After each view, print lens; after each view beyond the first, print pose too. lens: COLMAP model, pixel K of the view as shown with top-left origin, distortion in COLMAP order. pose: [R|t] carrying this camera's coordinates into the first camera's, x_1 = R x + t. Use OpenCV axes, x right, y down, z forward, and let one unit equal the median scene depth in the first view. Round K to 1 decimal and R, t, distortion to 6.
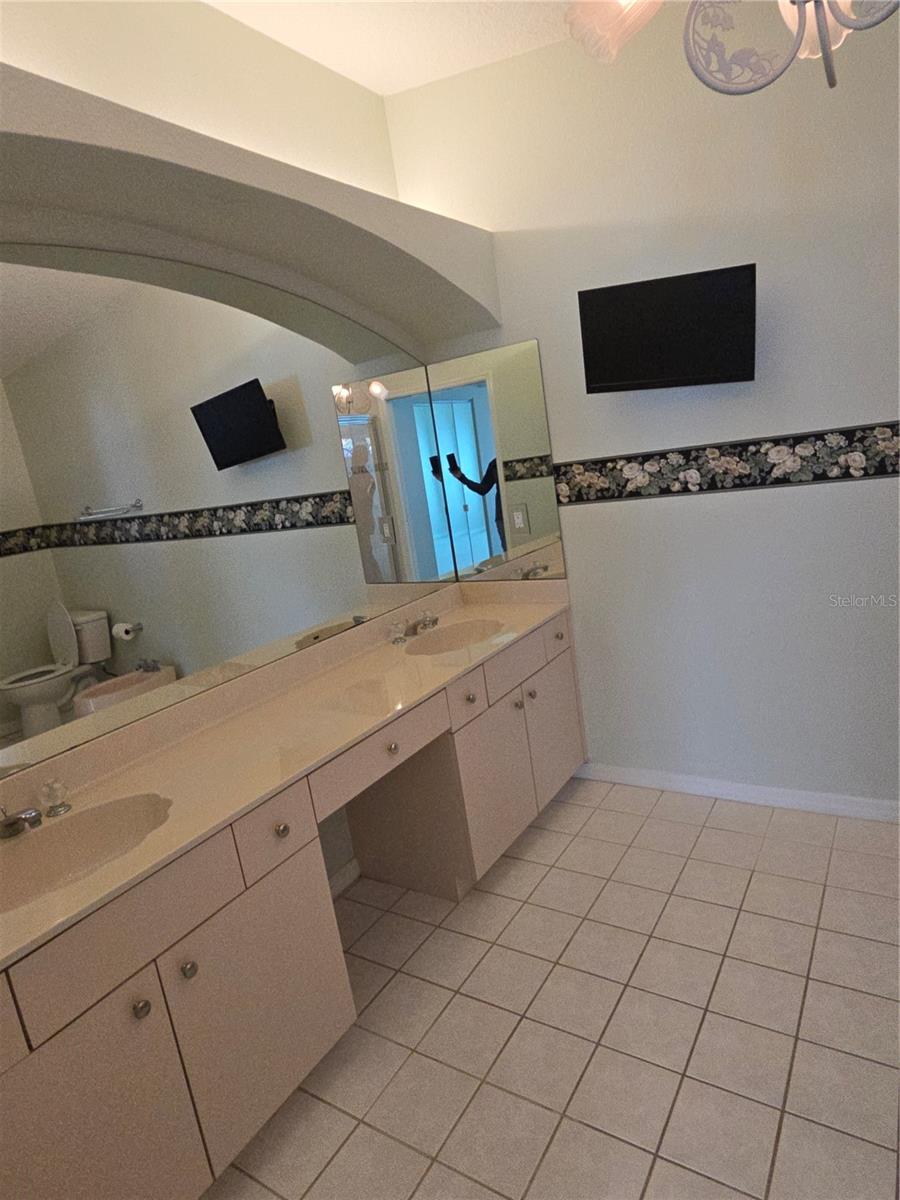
lens RADIAL K [[696.7, 0, 462.4], [0, 696.7, 597.1], [0, 0, 1]] dist [0.014139, -0.002314]
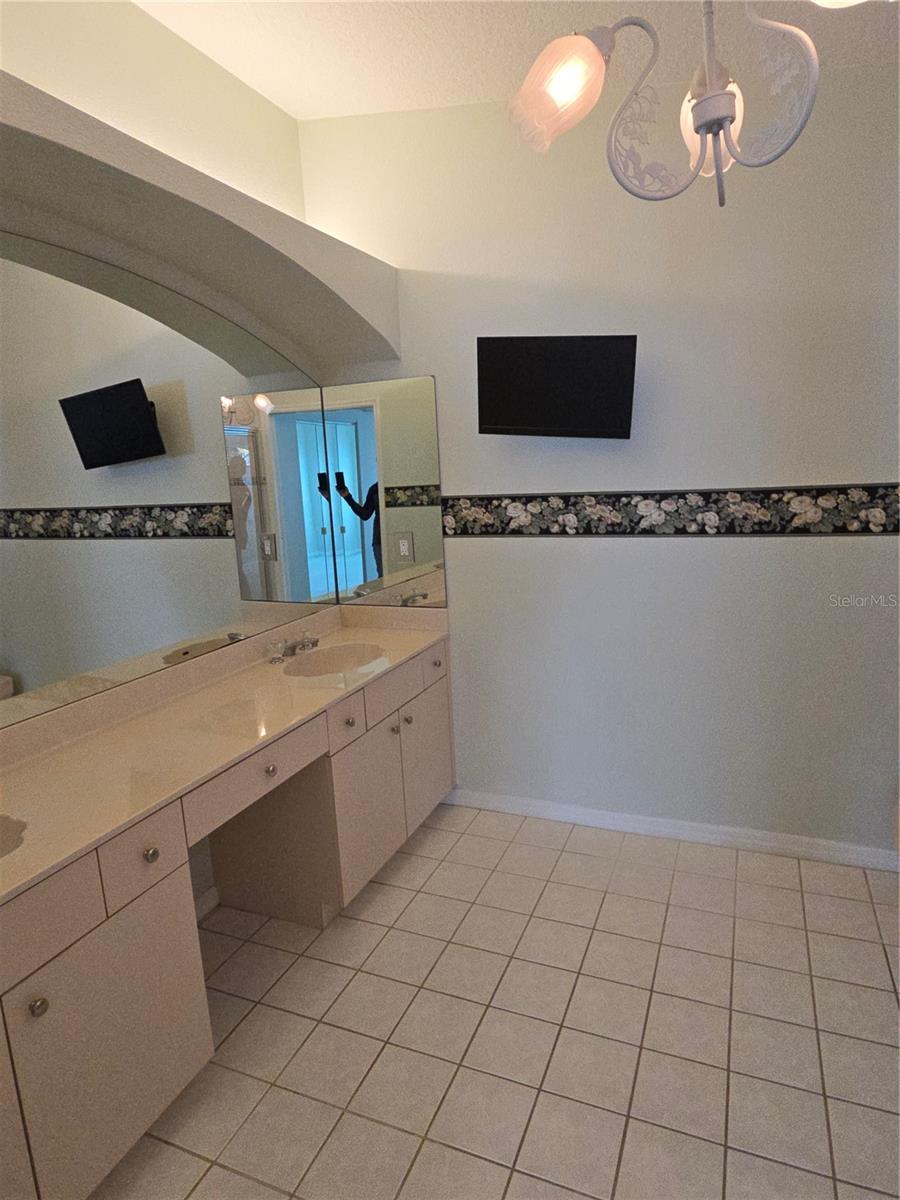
lens RADIAL K [[696.7, 0, 461.1], [0, 696.7, 598.1], [0, 0, 1]] dist [0.014139, -0.002314]
pose [[0.980275, 0.064632, 0.186774, -0.027195], [-0.058035, 0.997489, -0.040580, -0.000595], [-0.188928, 0.028940, 0.981564, -0.016137]]
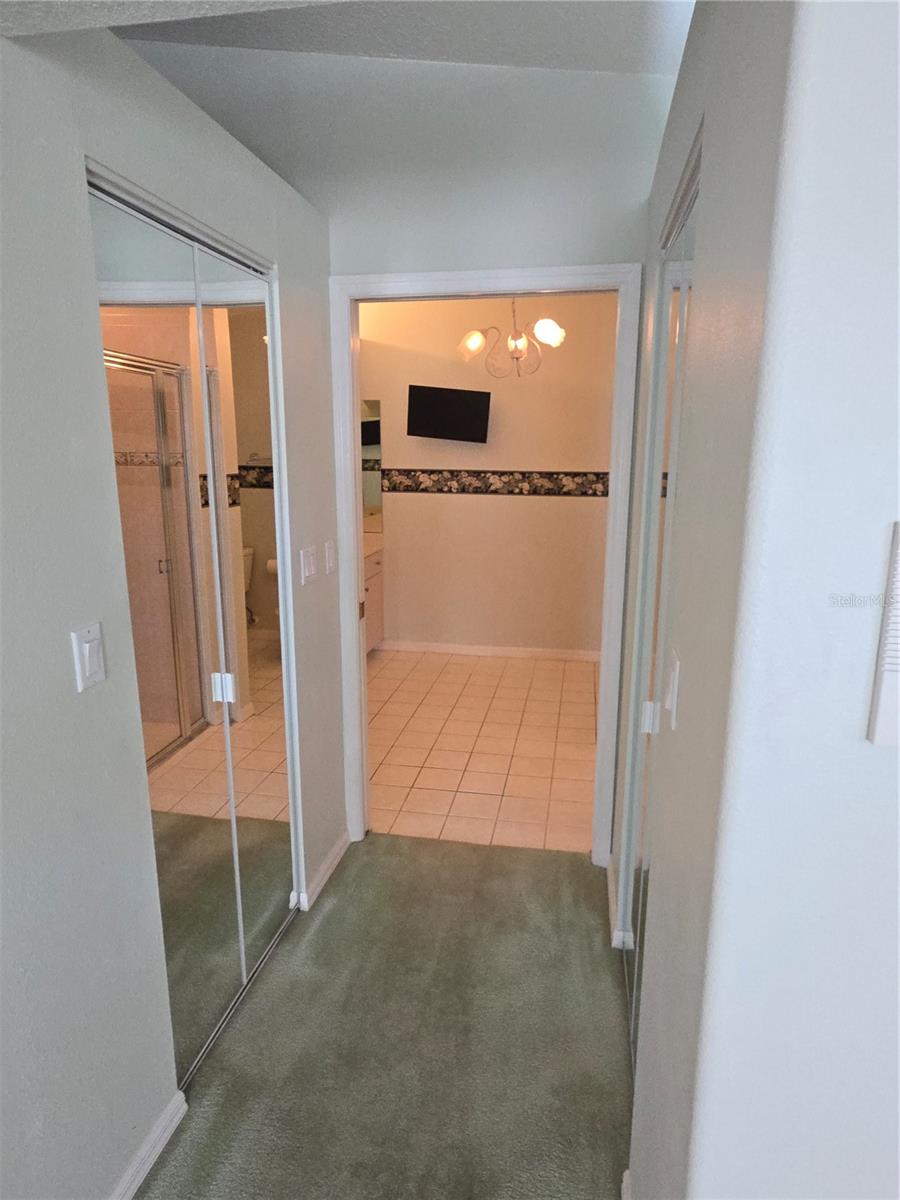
lens RADIAL K [[696.7, 0, 449.2], [0, 696.7, 600.1], [0, 0, 1]] dist [0.014139, -0.002314]
pose [[0.922309, 0.062554, 0.381358, -0.422061], [-0.062569, 0.997964, -0.012374, 0.181819], [-0.381355, -0.012449, 0.924345, -0.839436]]
